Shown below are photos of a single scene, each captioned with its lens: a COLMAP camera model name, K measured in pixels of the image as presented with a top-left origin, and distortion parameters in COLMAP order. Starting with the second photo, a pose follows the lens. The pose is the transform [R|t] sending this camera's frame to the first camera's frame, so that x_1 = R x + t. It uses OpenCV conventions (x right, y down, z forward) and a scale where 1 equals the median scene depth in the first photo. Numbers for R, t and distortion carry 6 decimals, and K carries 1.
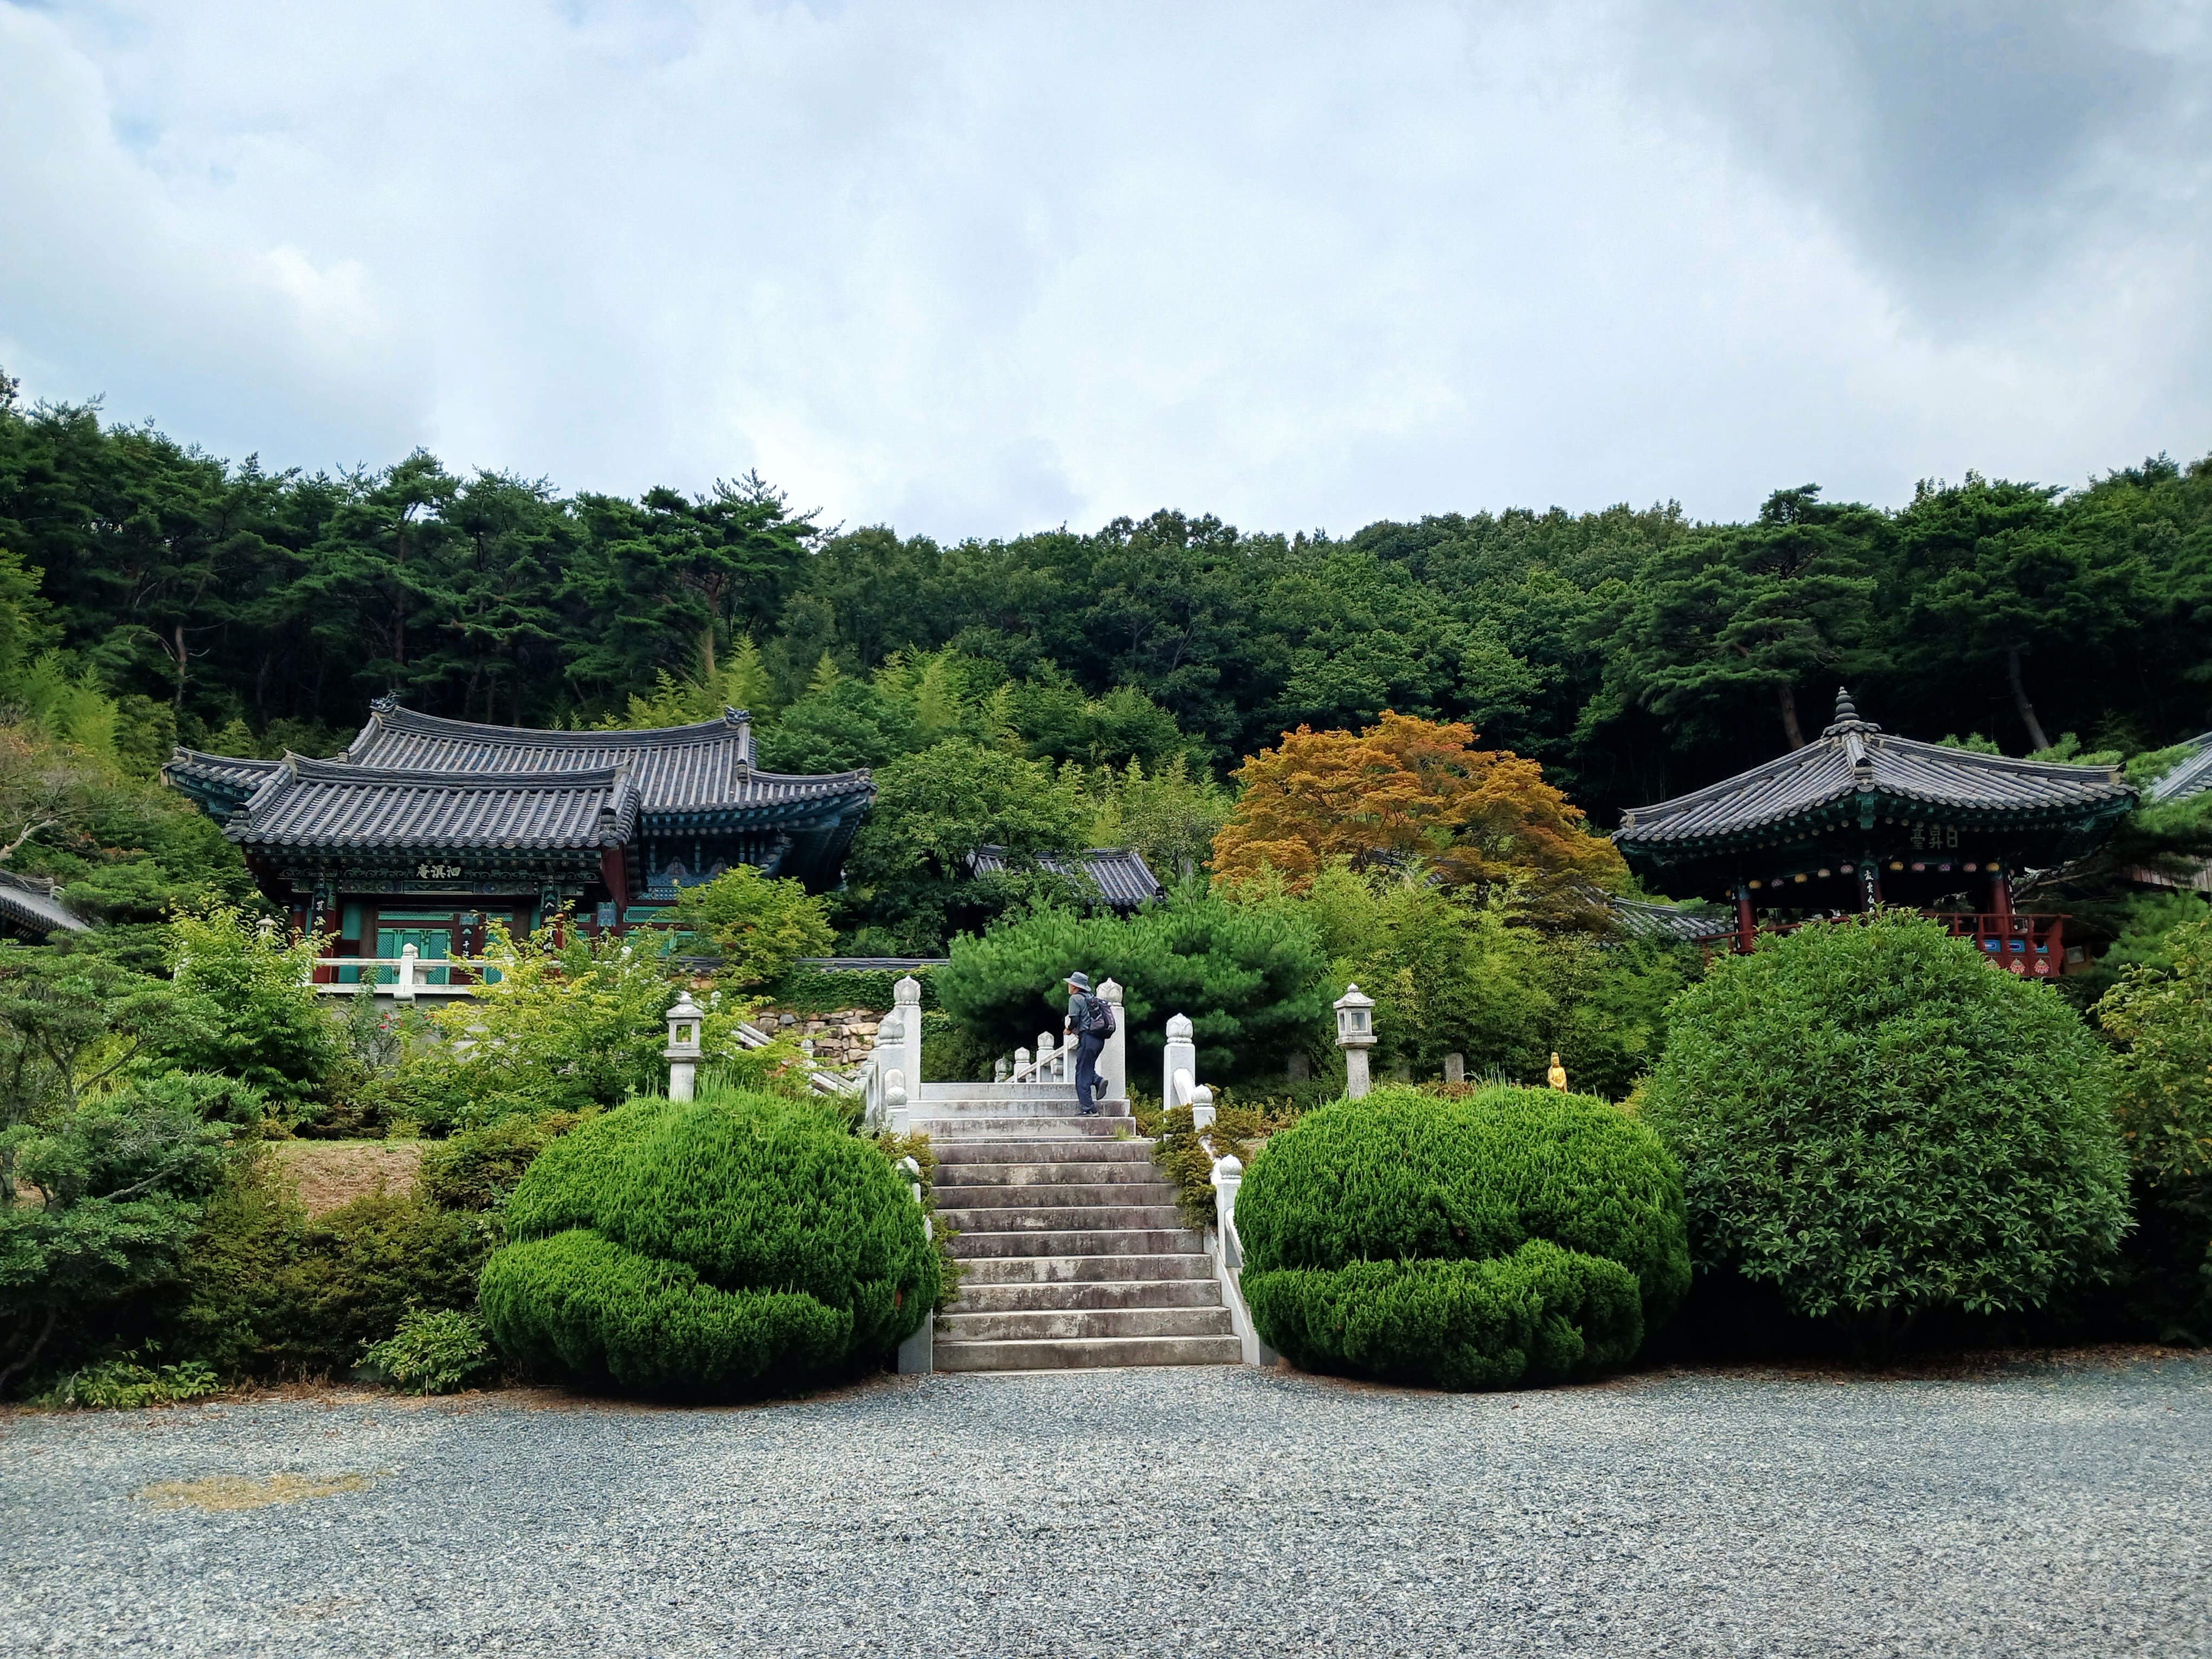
lens RADIAL K [[1731.5, 0, 1069.4], [0, 1731.5, 792.4], [0, 0, 1]] dist [0.016493, -0.031284]
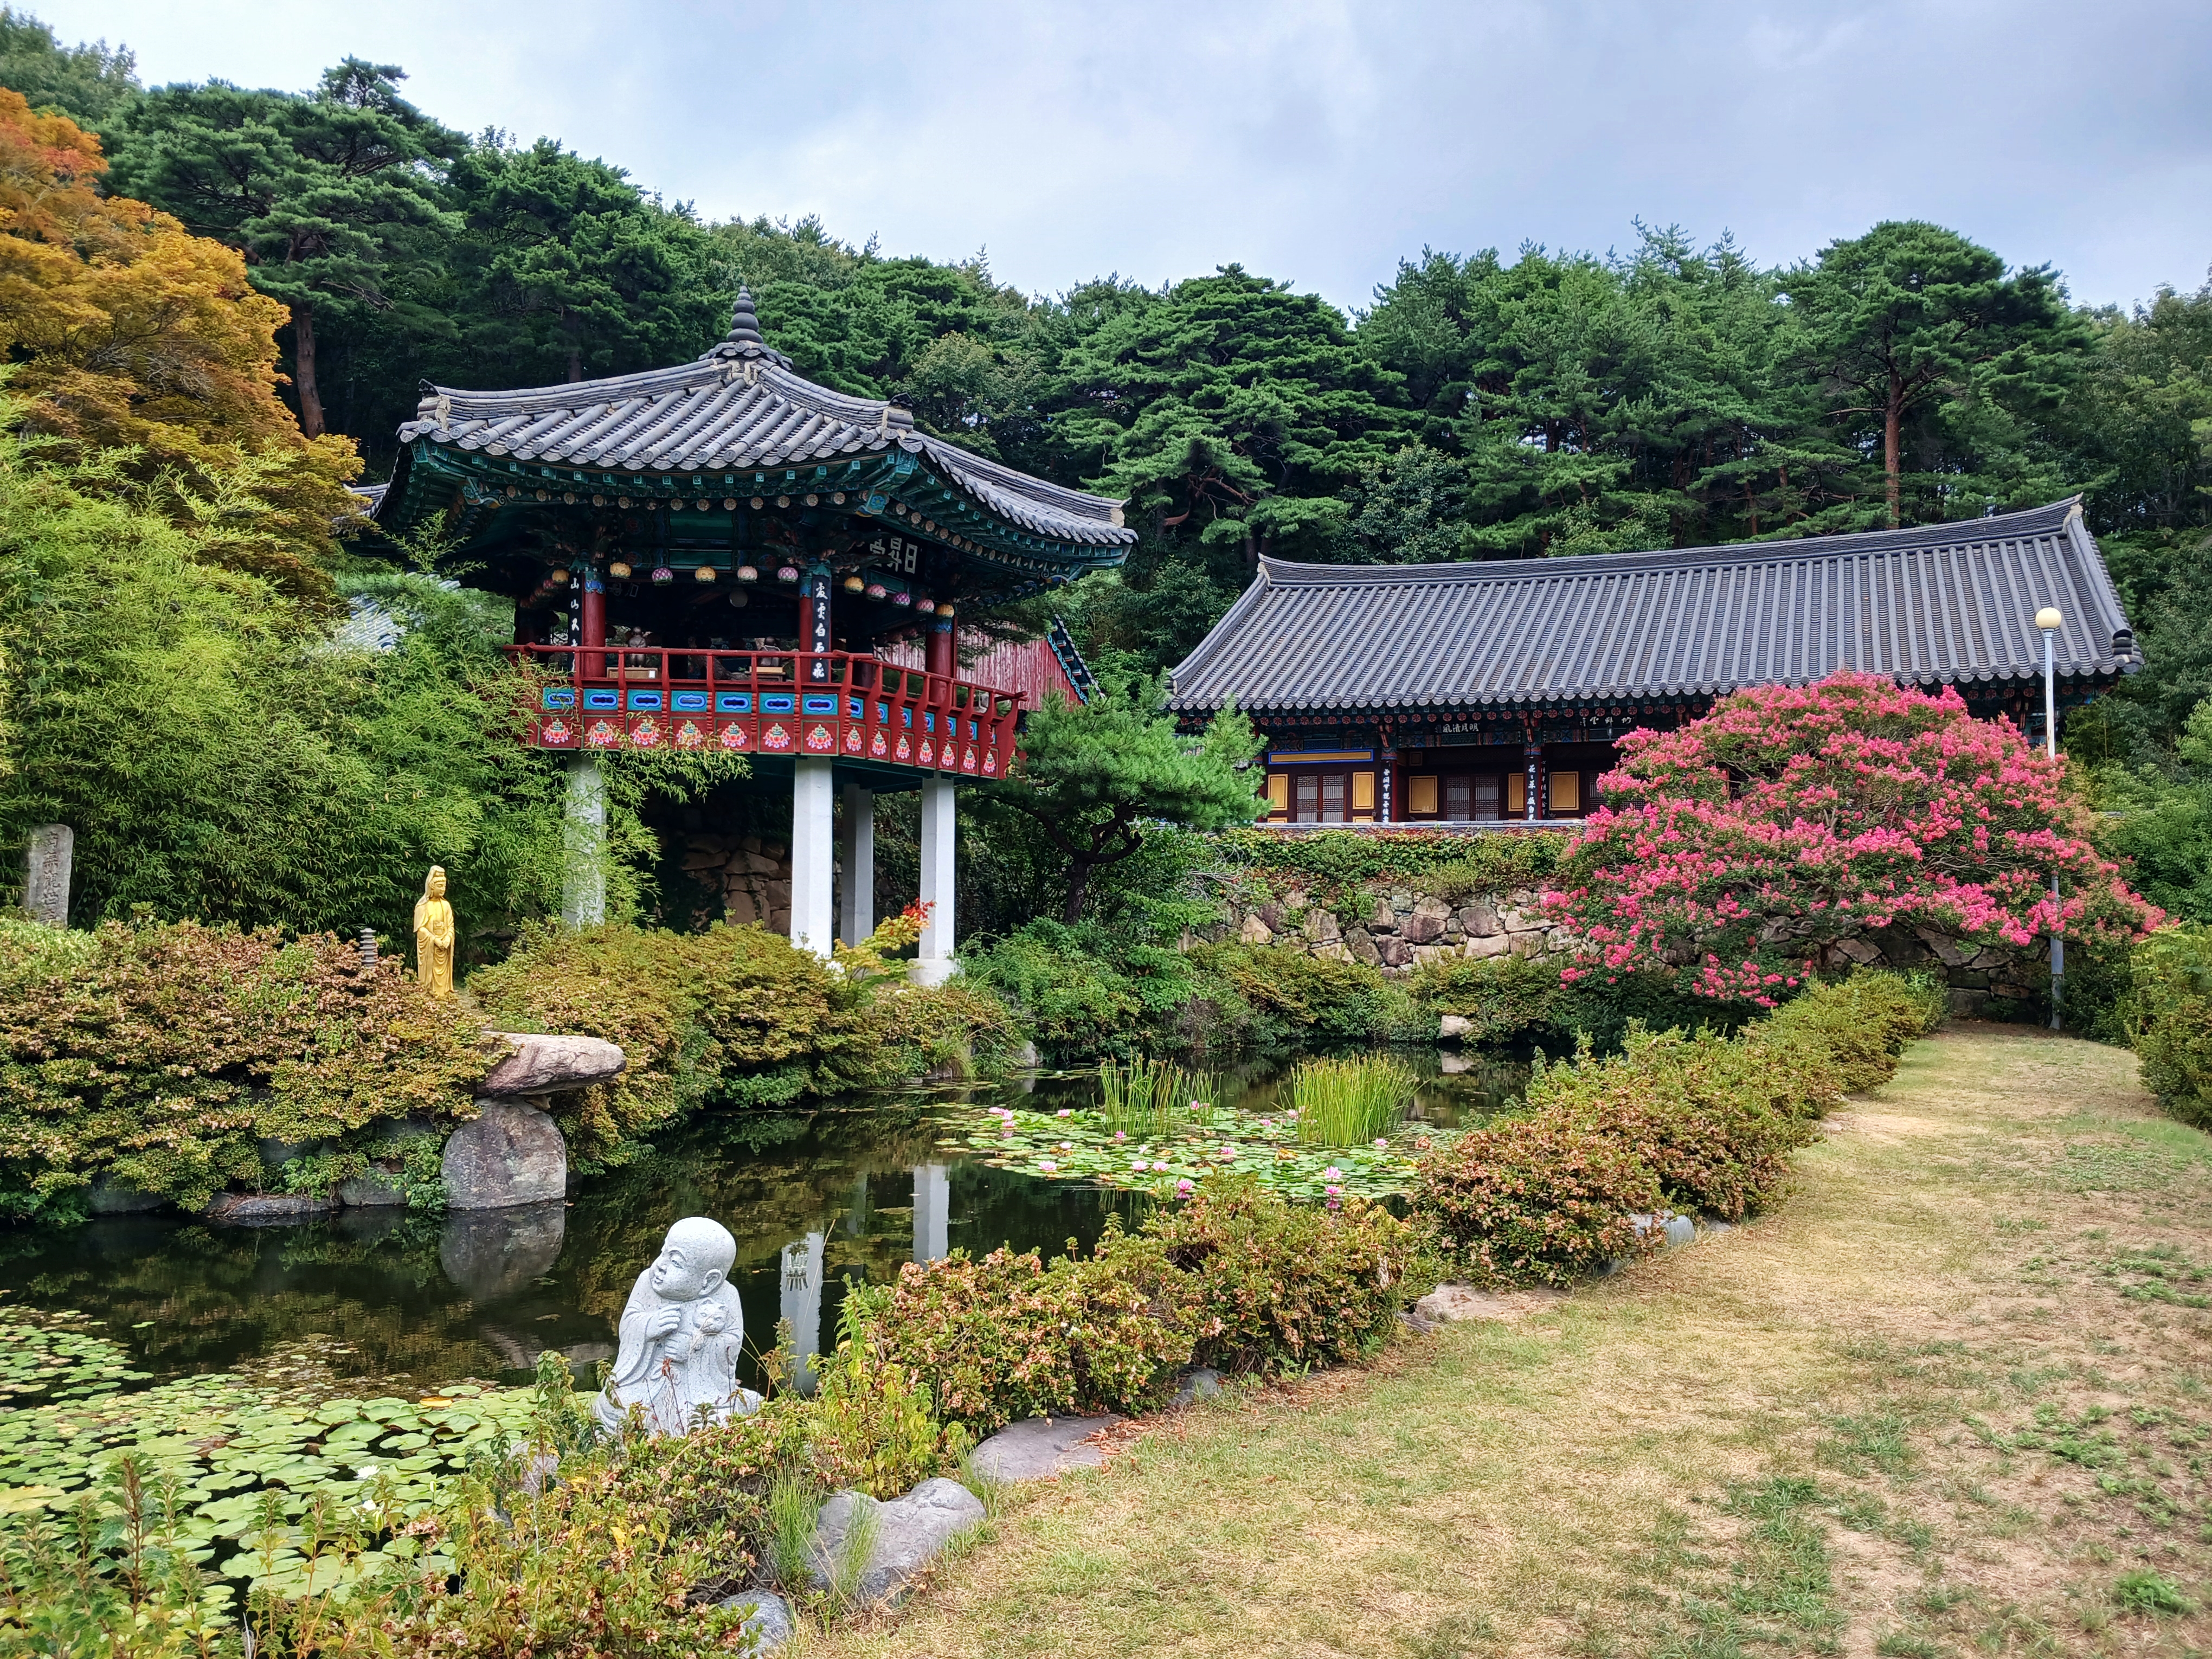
lens RADIAL K [[1731.5, 0, 1058.5], [0, 1731.5, 860.4], [0, 0, 1]] dist [0.016493, -0.031284]
pose [[0.598417, 0.049026, 0.799683, 0.010057], [-0.206228, 0.973919, 0.094616, 0.030905], [-0.774188, -0.221537, 0.592920, 0.256909]]
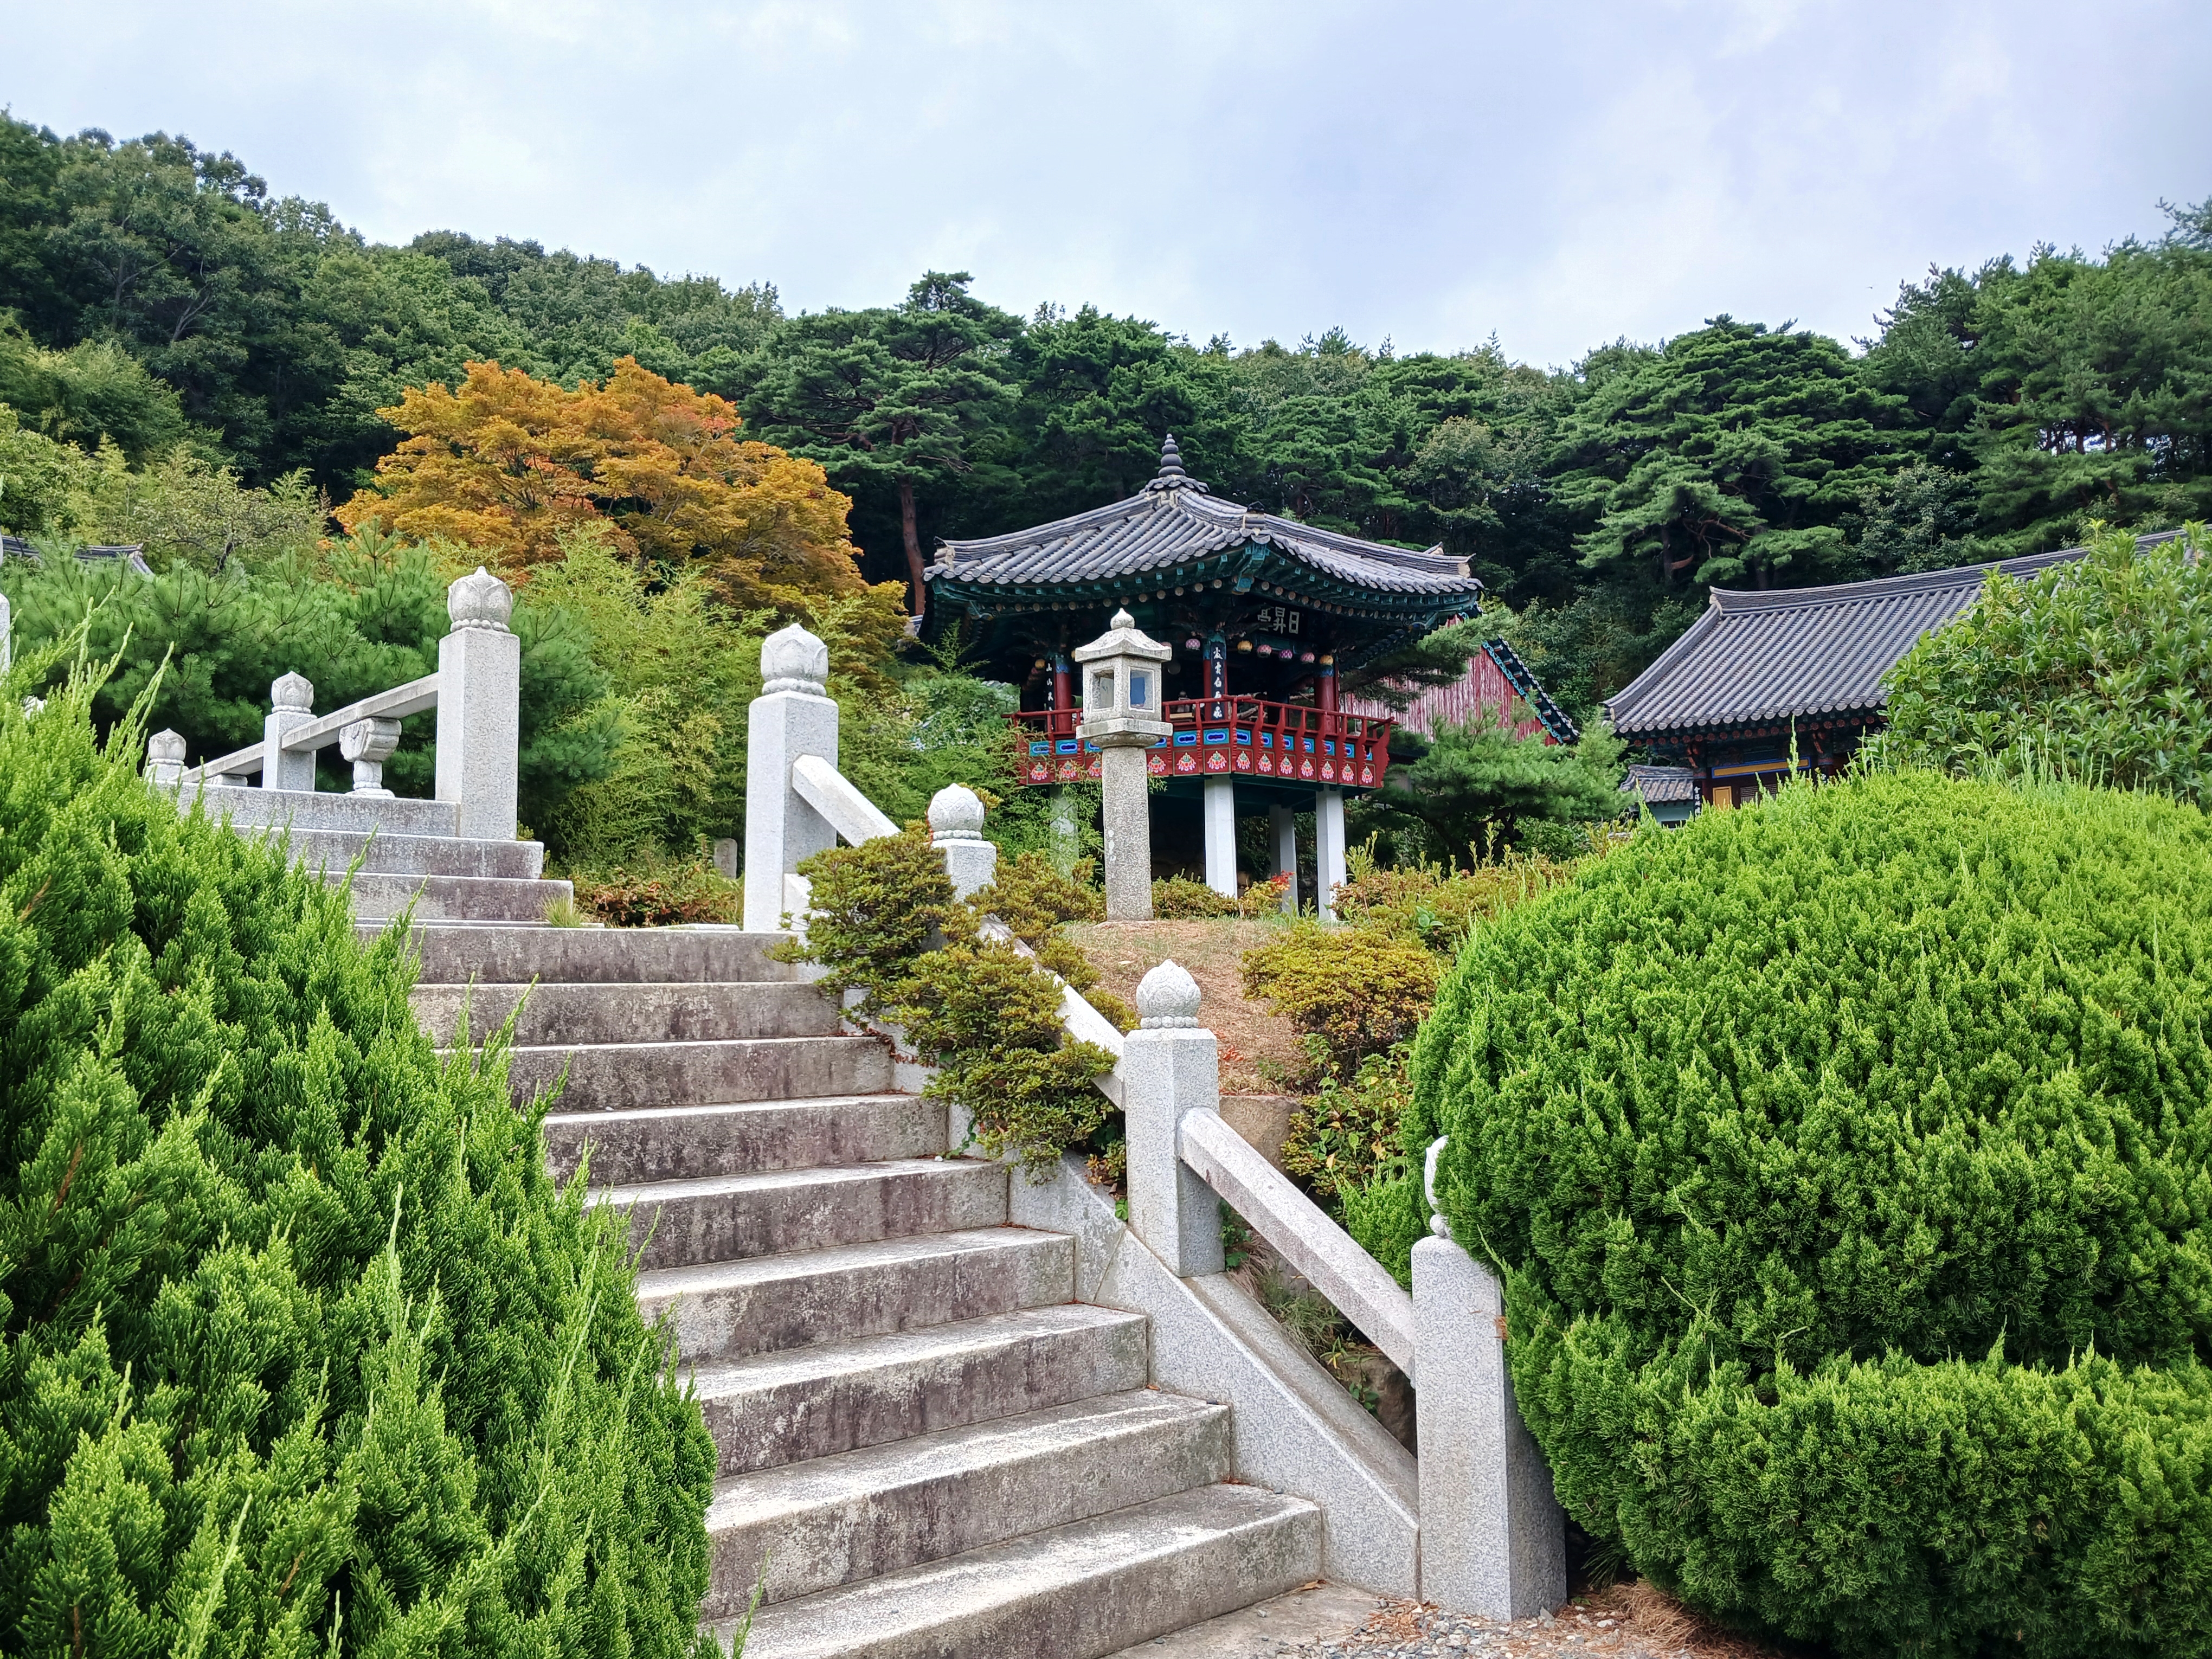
lens RADIAL K [[1731.5, 0, 1065.8], [0, 1731.5, 893.8], [0, 0, 1]] dist [0.016493, -0.031284]
pose [[0.835163, 0.035414, 0.548861, -0.025687], [-0.120511, 0.985458, 0.119789, 0.033367], [-0.536637, -0.166188, 0.827286, 0.154899]]
